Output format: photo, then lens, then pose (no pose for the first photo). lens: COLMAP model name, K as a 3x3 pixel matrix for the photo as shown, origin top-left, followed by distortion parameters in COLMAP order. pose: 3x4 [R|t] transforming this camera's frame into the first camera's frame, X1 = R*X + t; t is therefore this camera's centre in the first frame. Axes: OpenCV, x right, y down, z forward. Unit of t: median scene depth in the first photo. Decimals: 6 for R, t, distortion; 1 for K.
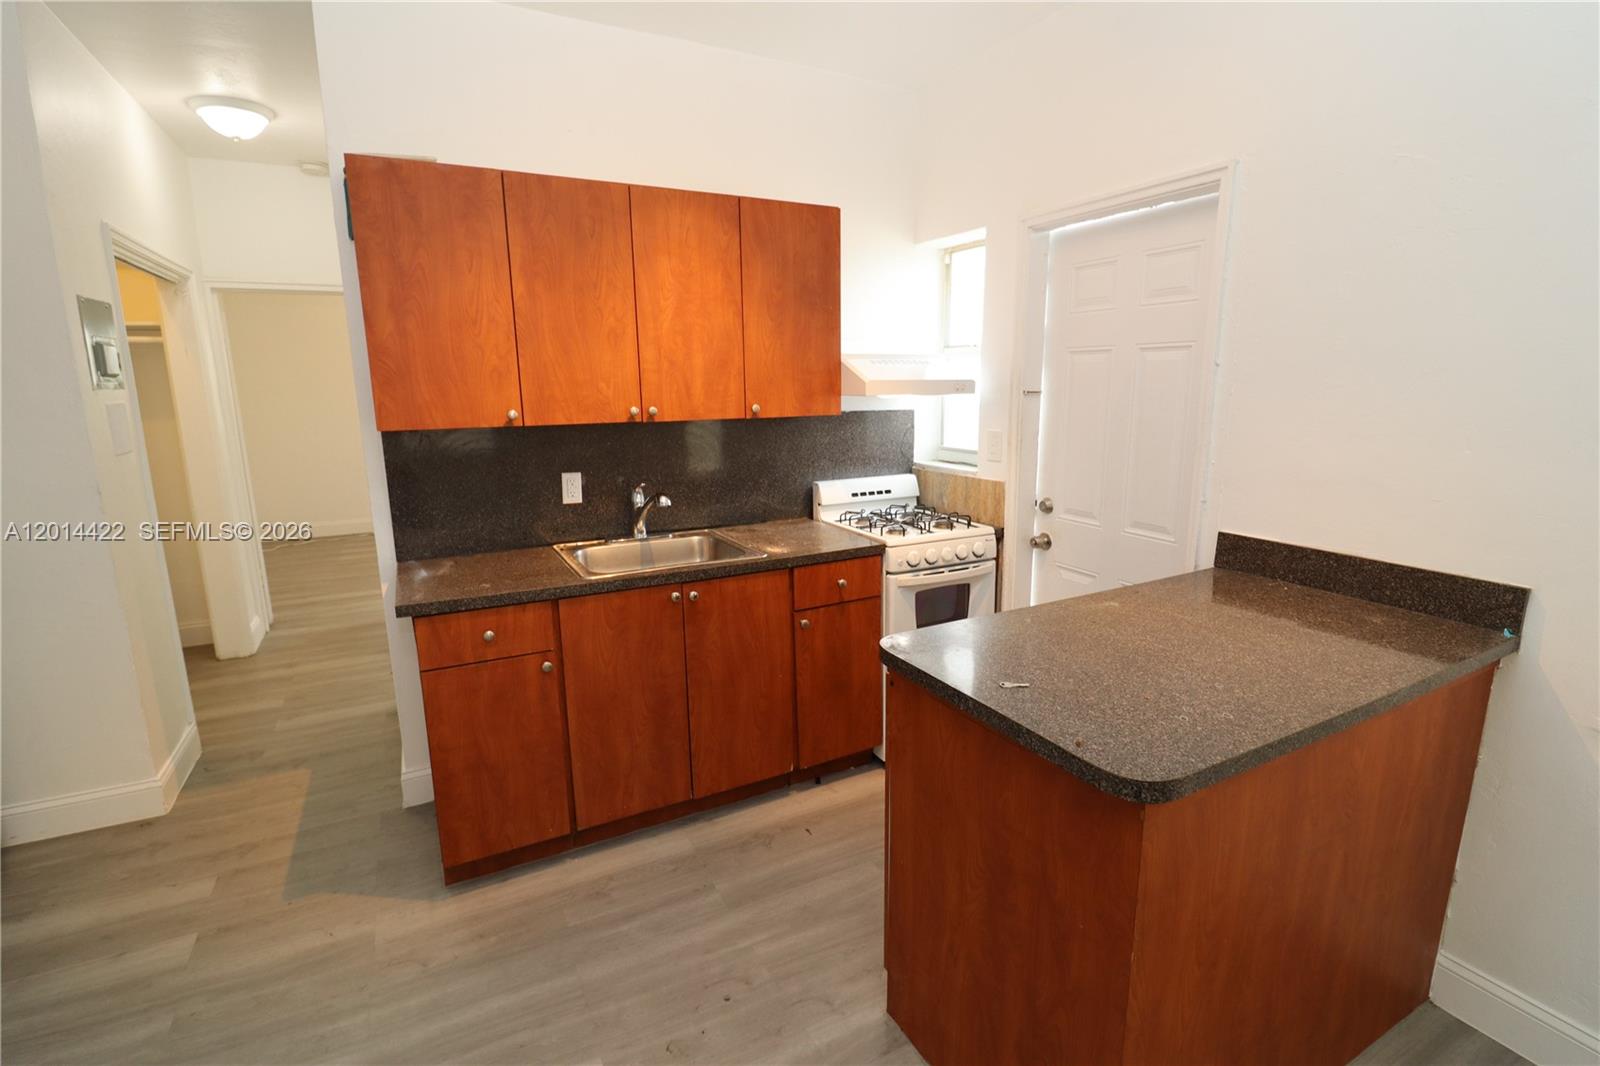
lens RADIAL K [[741.5, 0, 808.2], [0, 741.5, 528.8], [0, 0, 1]] dist [0.000465, -0.015100]
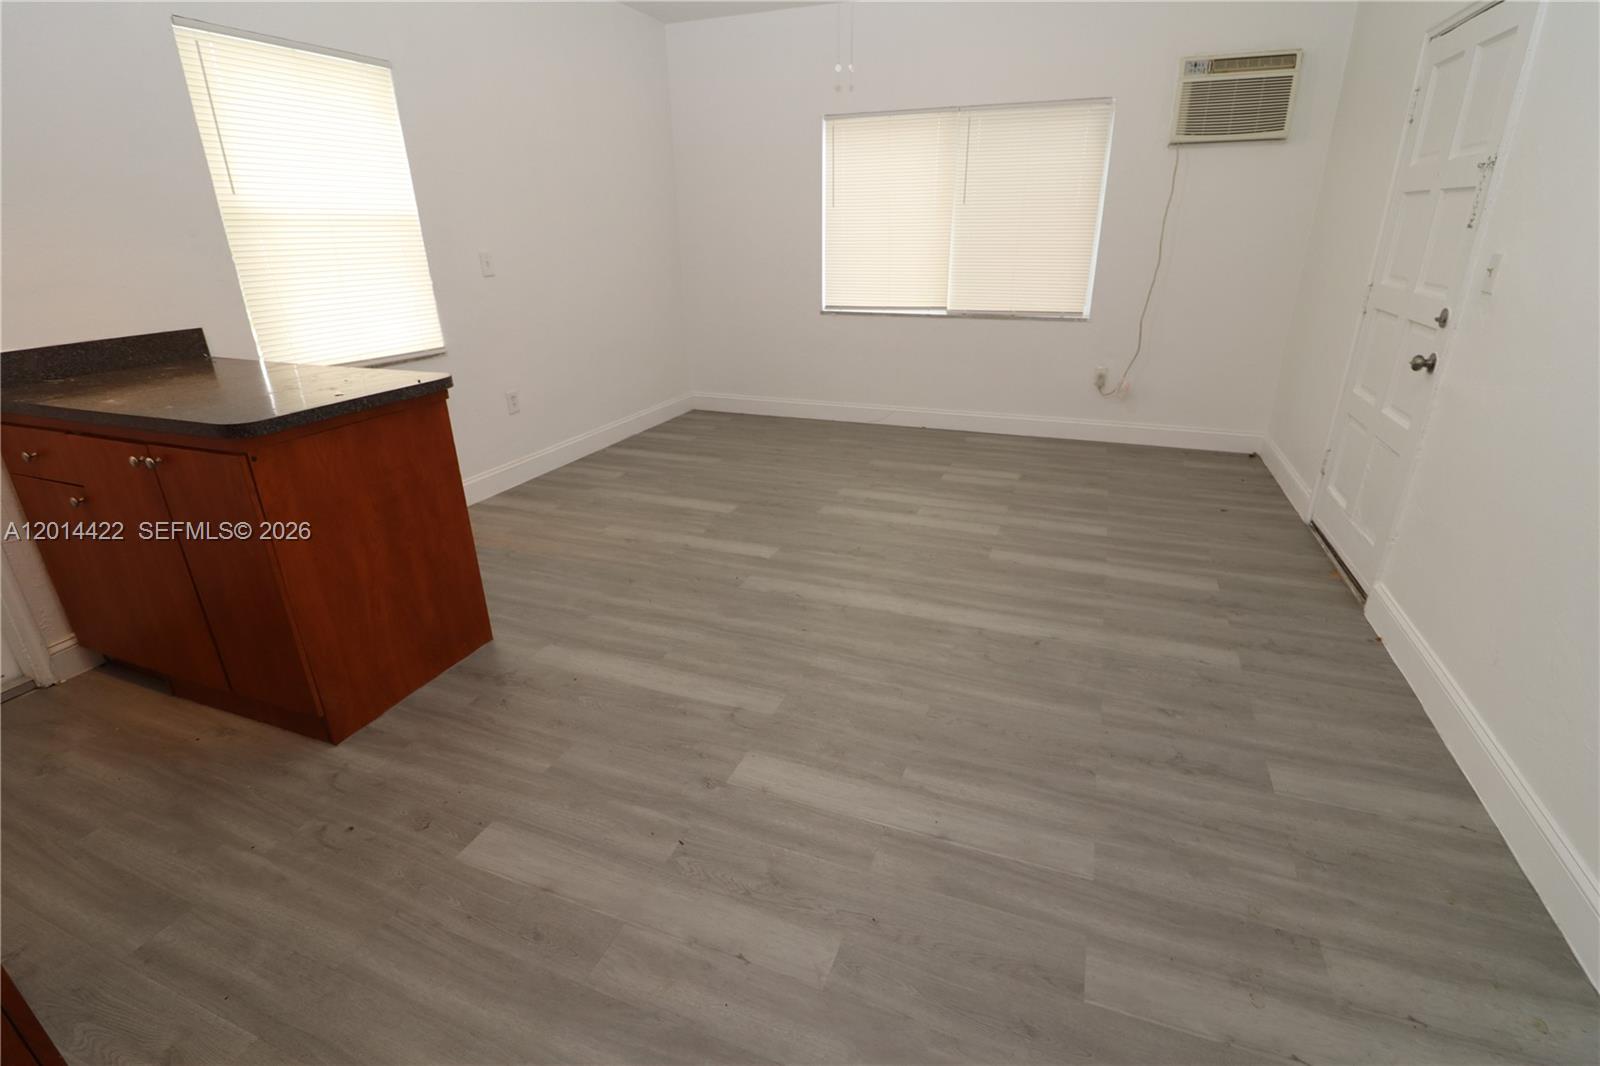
lens RADIAL K [[741.5, 0, 808.2], [0, 741.5, 528.8], [0, 0, 1]] dist [0.000465, -0.015100]
pose [[-0.657372, -0.264517, 0.705615, -0.762091], [0.163962, 0.863727, 0.476542, -0.058716], [-0.735512, 0.428959, -0.524420, 0.614485]]
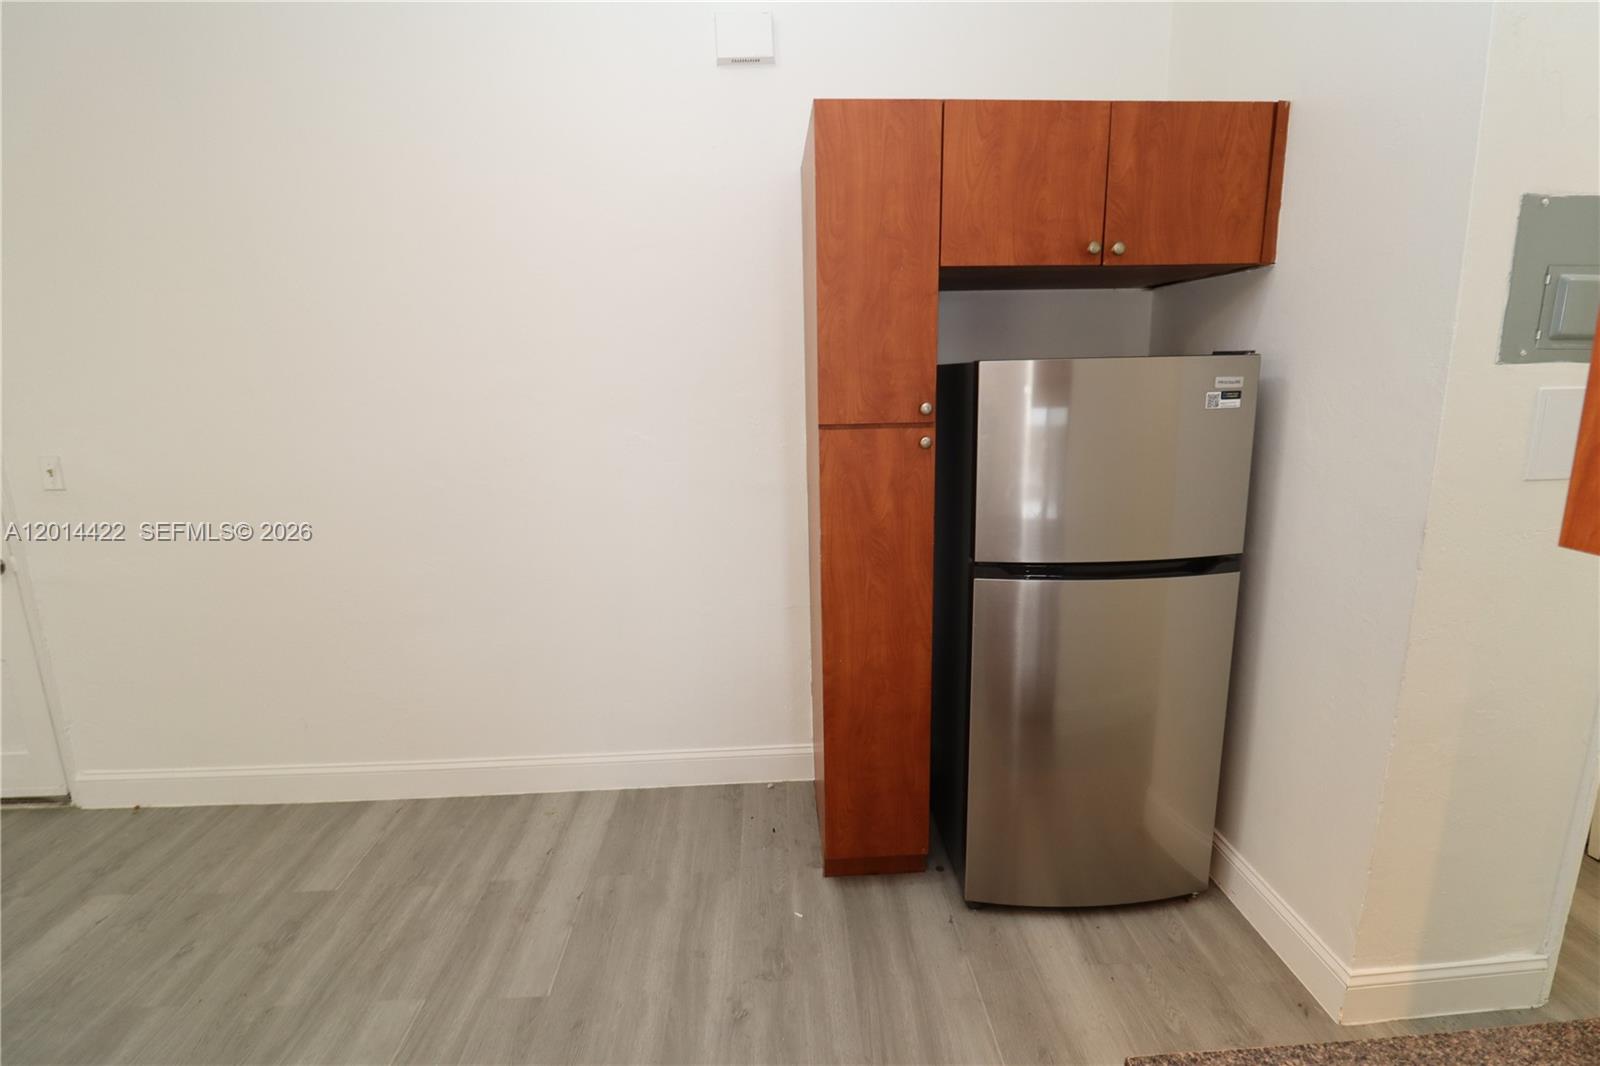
lens RADIAL K [[741.5, 0, 808.2], [0, 741.5, 528.8], [0, 0, 1]] dist [0.000465, -0.015100]
pose [[-0.421022, 0.208592, -0.882740, -0.193261], [-0.154416, 0.942509, 0.296365, -0.140958], [0.893810, 0.261085, -0.364607, 0.694193]]
